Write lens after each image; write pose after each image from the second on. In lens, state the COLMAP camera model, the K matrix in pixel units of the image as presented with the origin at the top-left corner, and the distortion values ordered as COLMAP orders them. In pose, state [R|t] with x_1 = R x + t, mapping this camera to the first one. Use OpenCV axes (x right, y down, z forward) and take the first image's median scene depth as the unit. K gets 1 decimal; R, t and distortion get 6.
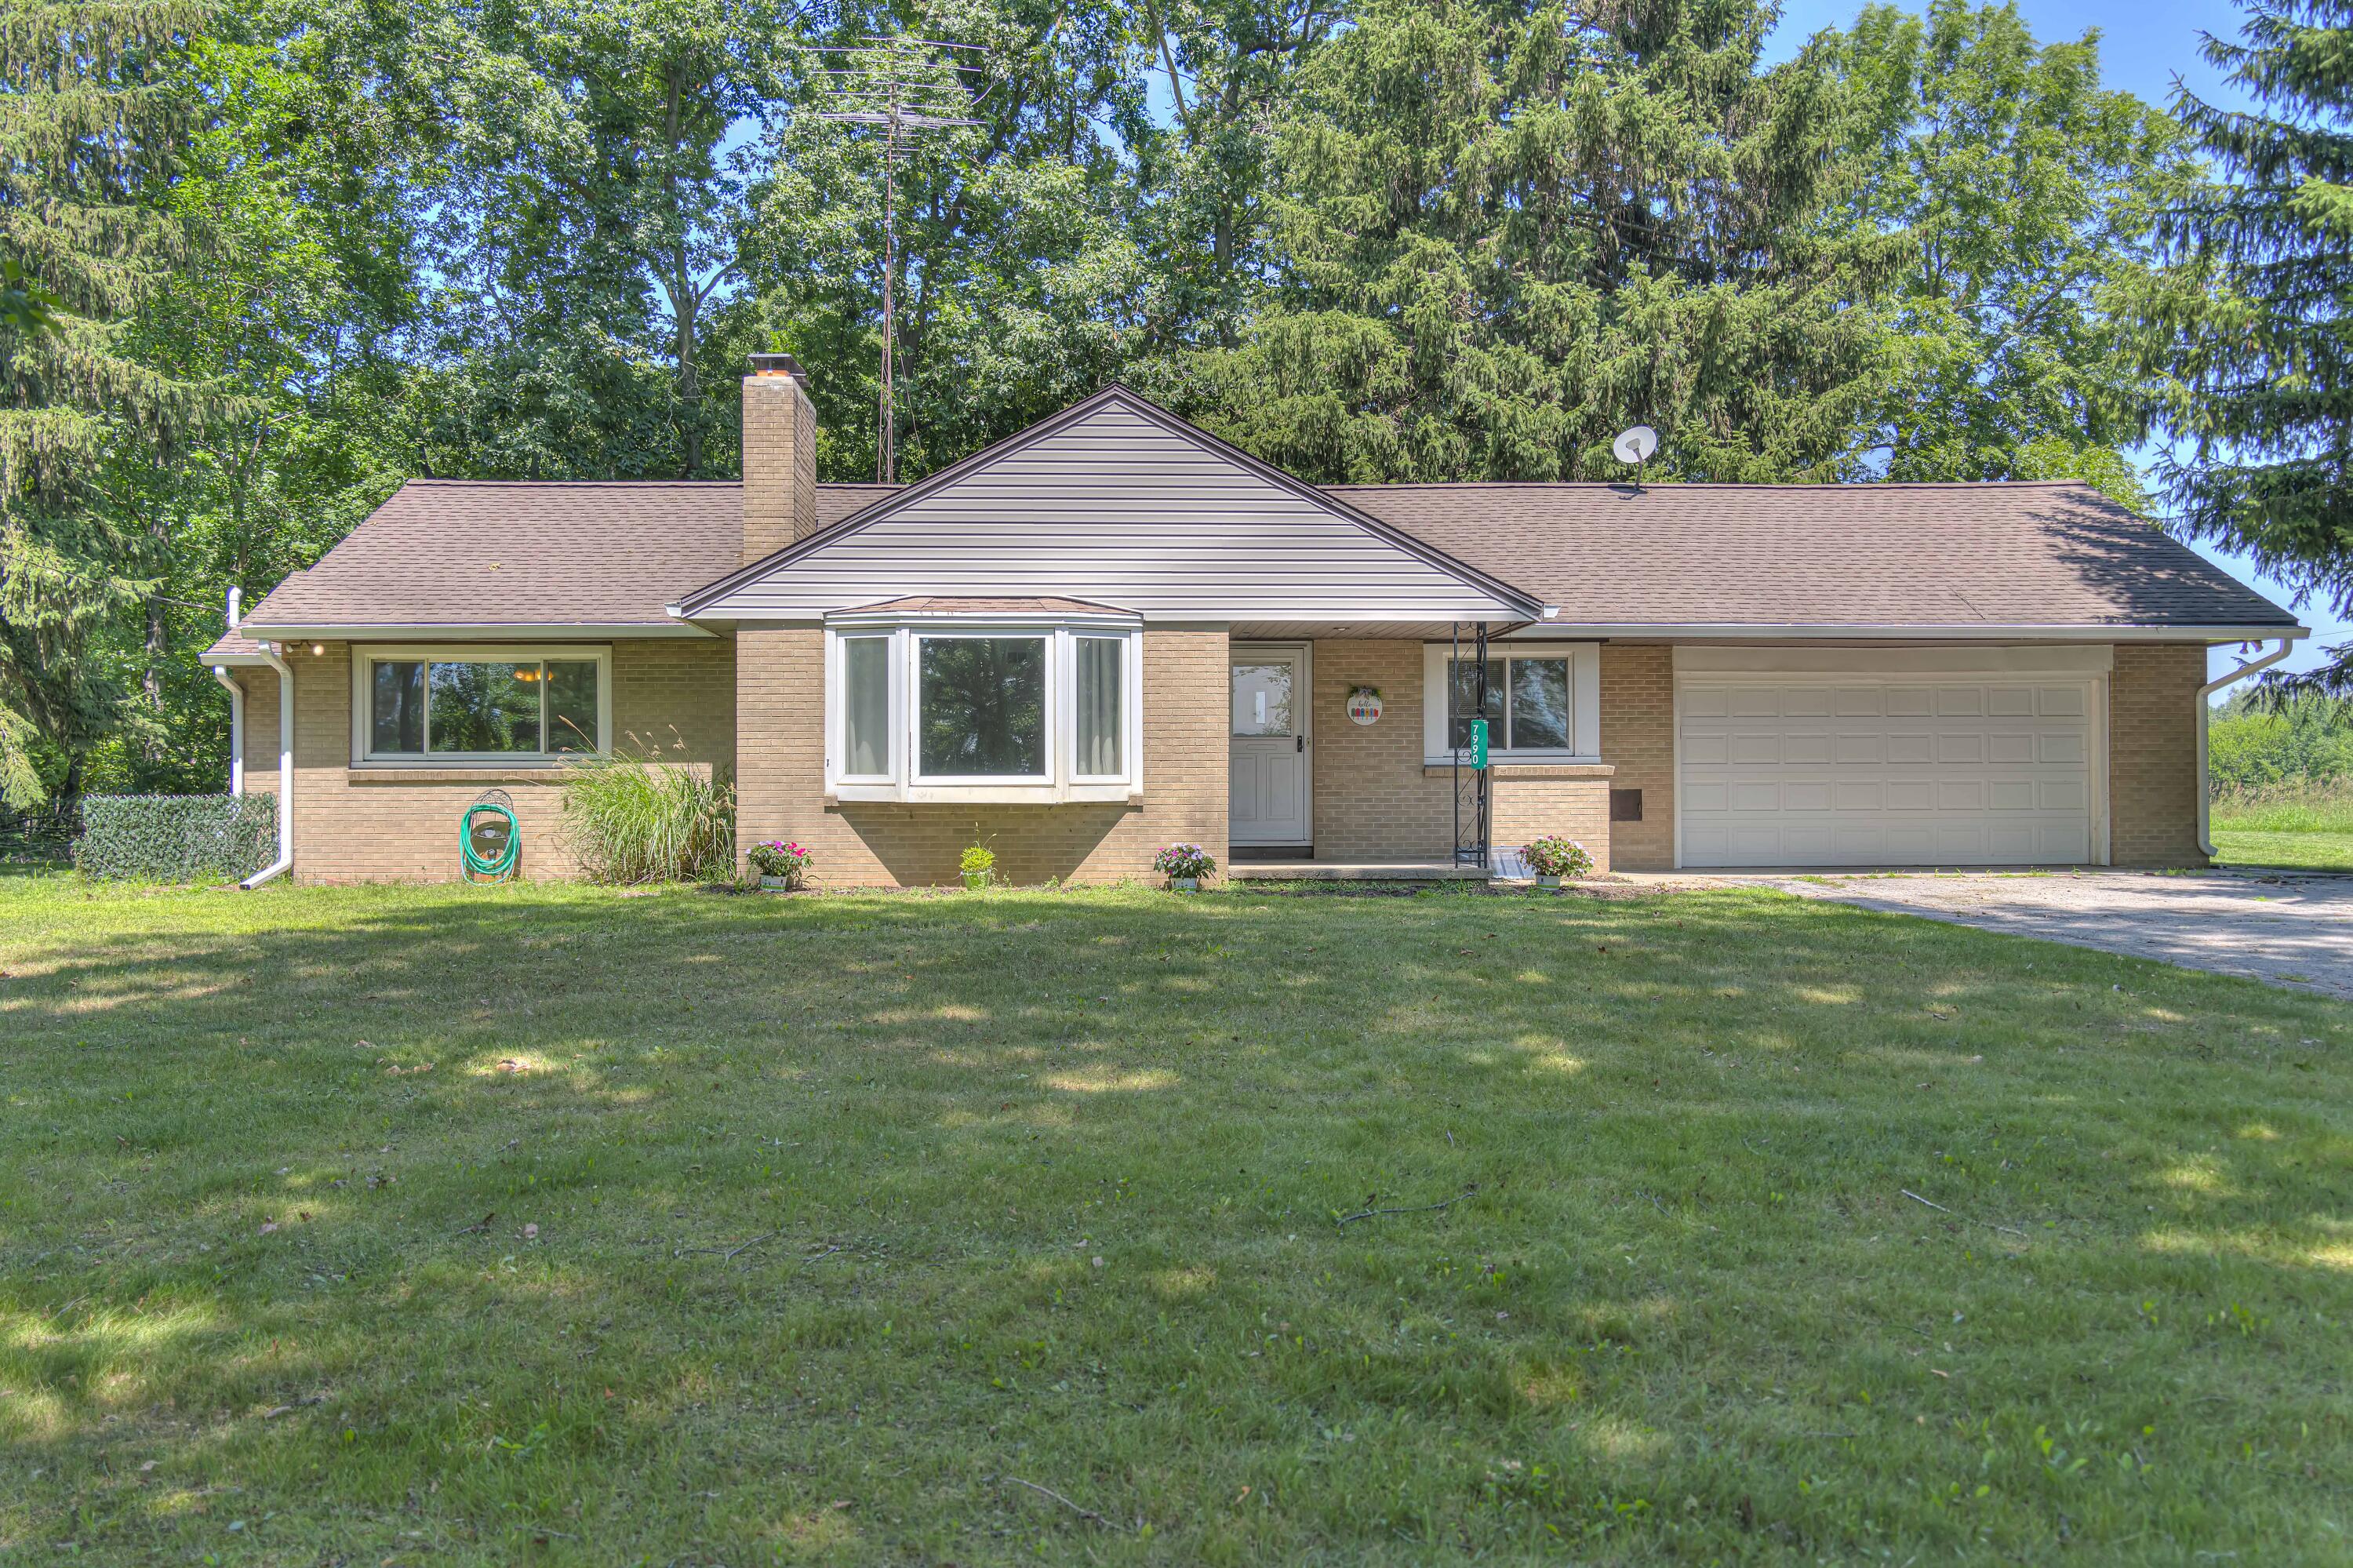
lens RADIAL K [[1911.9, 0, 1169.4], [0, 1911.9, 776.0], [0, 0, 1]] dist [-0.034219, -0.000255]
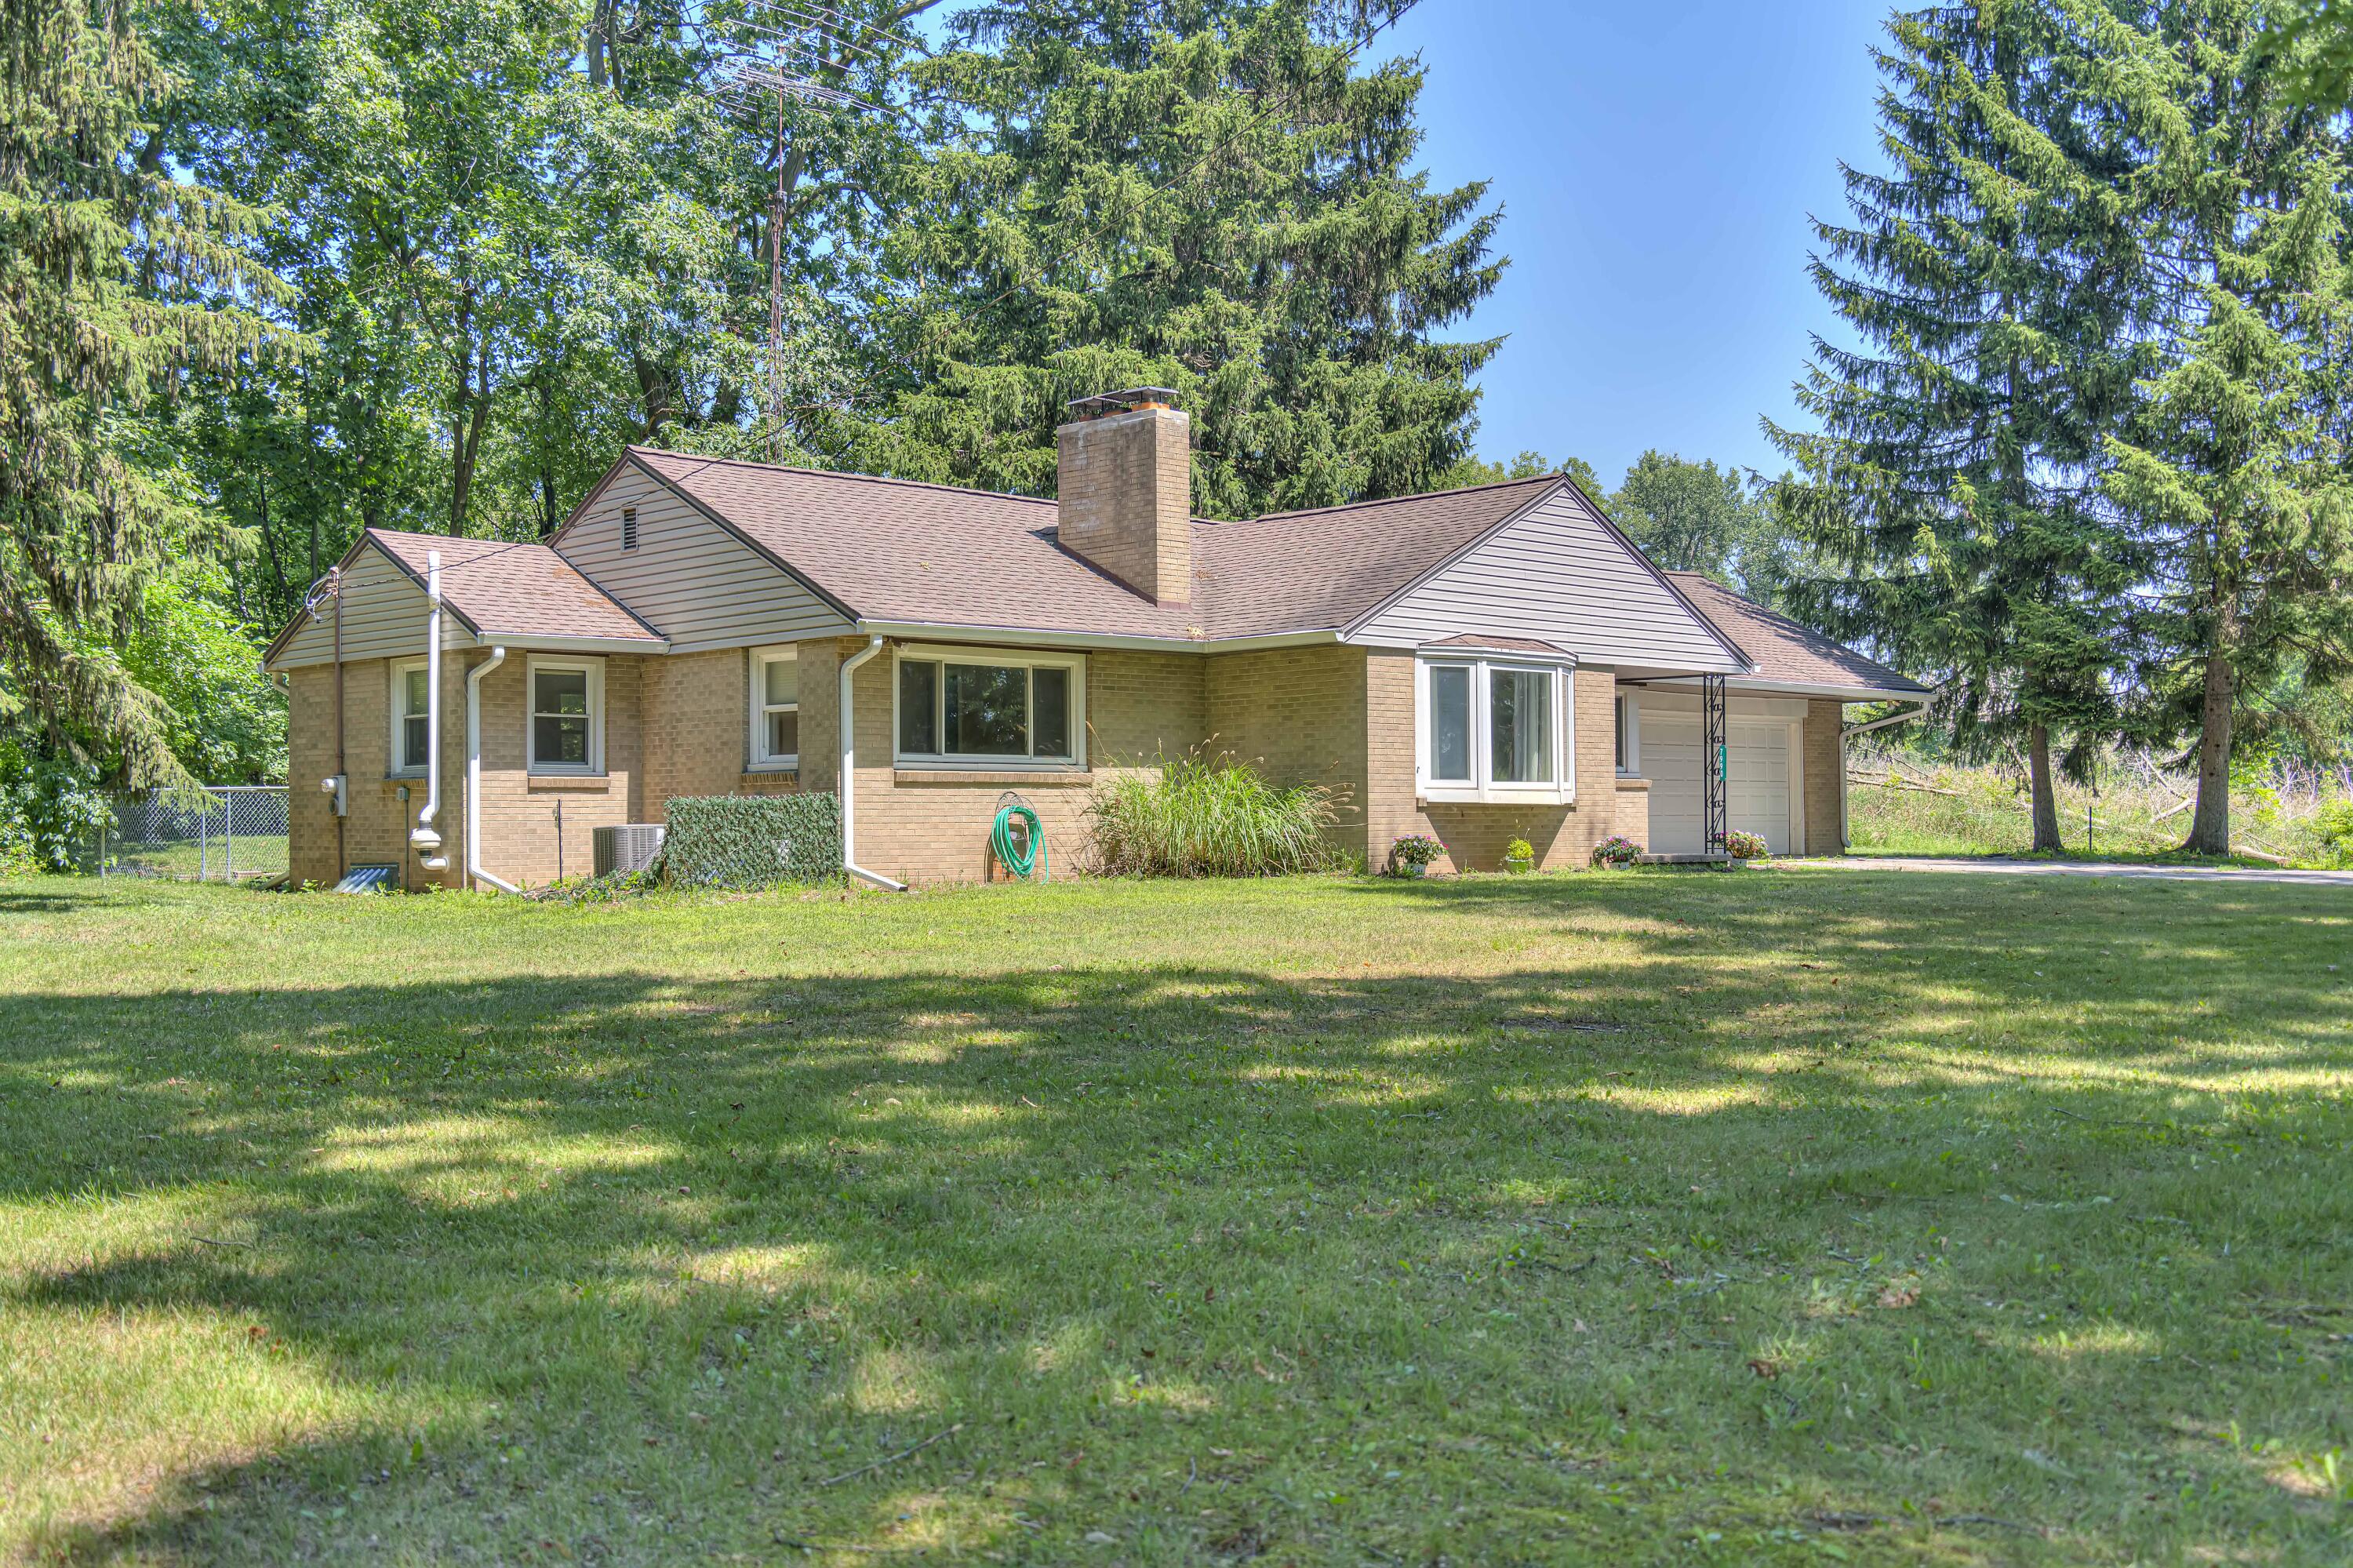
lens RADIAL K [[2402.5, 0, 1180.1], [0, 2402.5, 781.3], [0, 0, 1]] dist [-0.021942, 0.000000]
pose [[0.744290, 0.010416, 0.667775, -1.270758], [-0.003123, 0.999922, -0.012115, 0.018612], [-0.667849, 0.006932, 0.744264, -0.012686]]
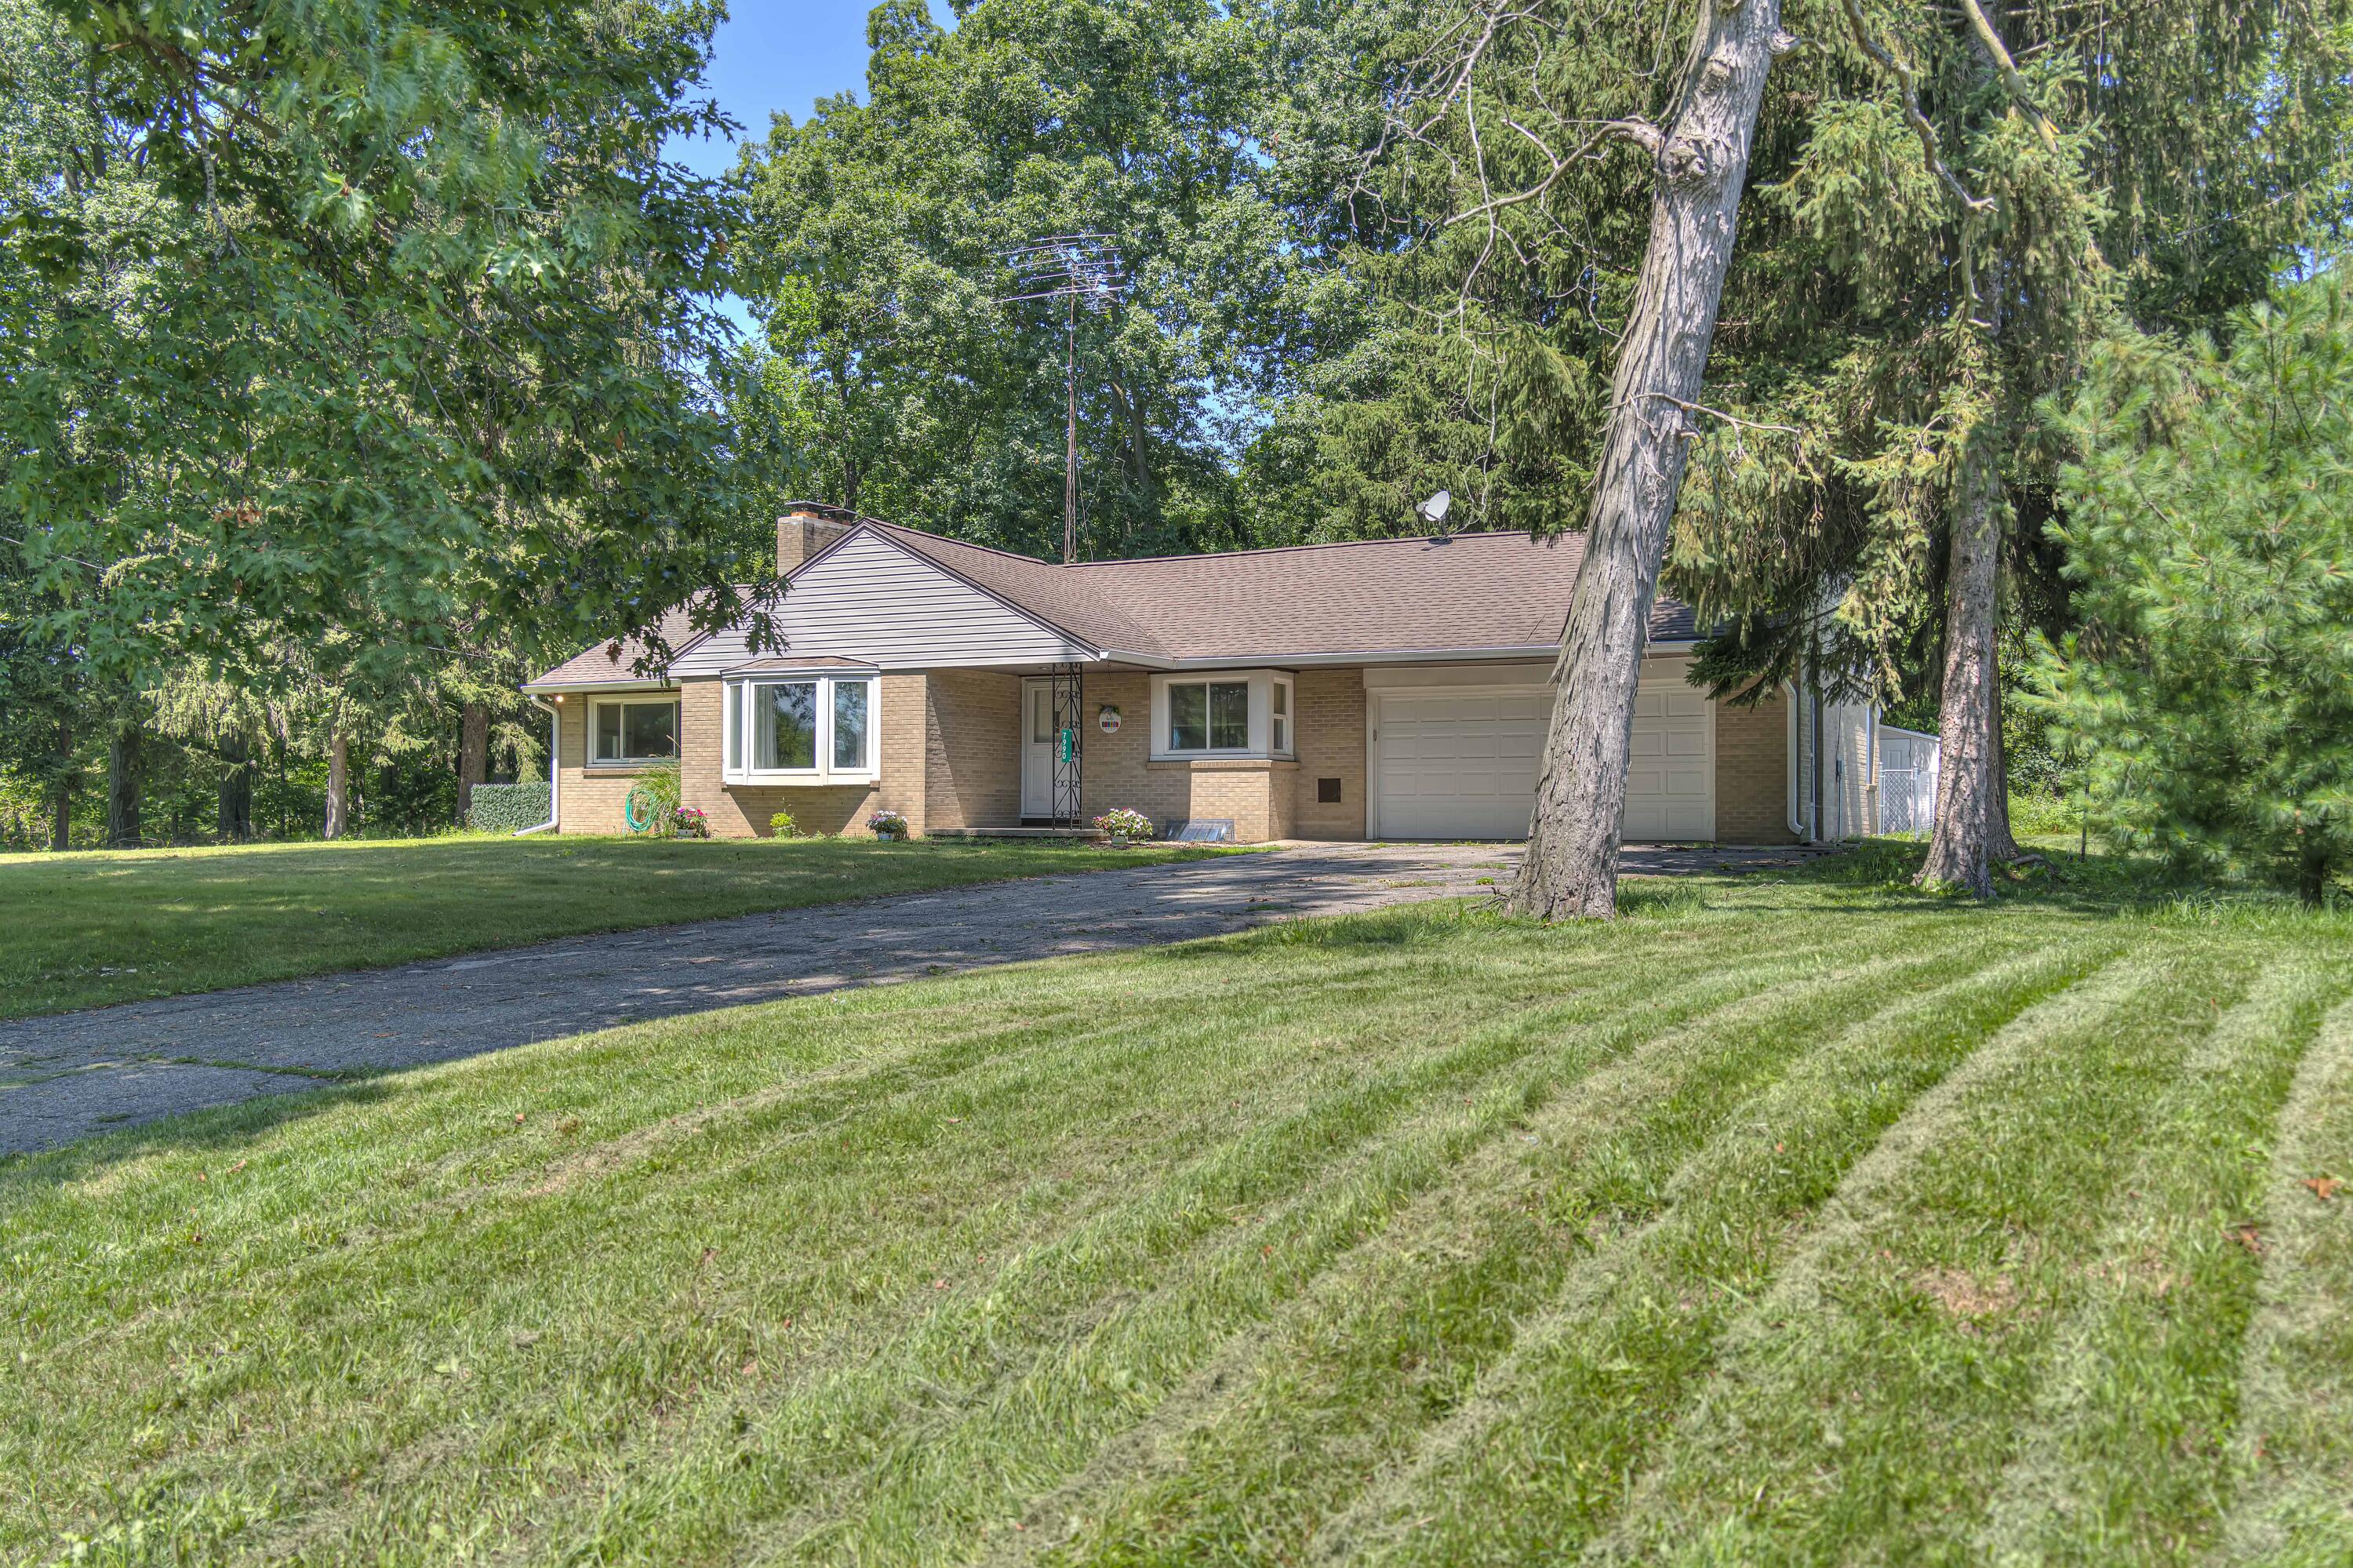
lens RADIAL K [[1911.9, 0, 1180.7], [0, 1911.9, 794.6], [0, 0, 1]] dist [-0.034219, -0.000255]
pose [[0.866698, 0.001259, -0.498831, 0.978435], [0.000745, 0.999992, 0.003818, 0.015509], [0.498832, -0.003681, 0.866691, -0.233811]]
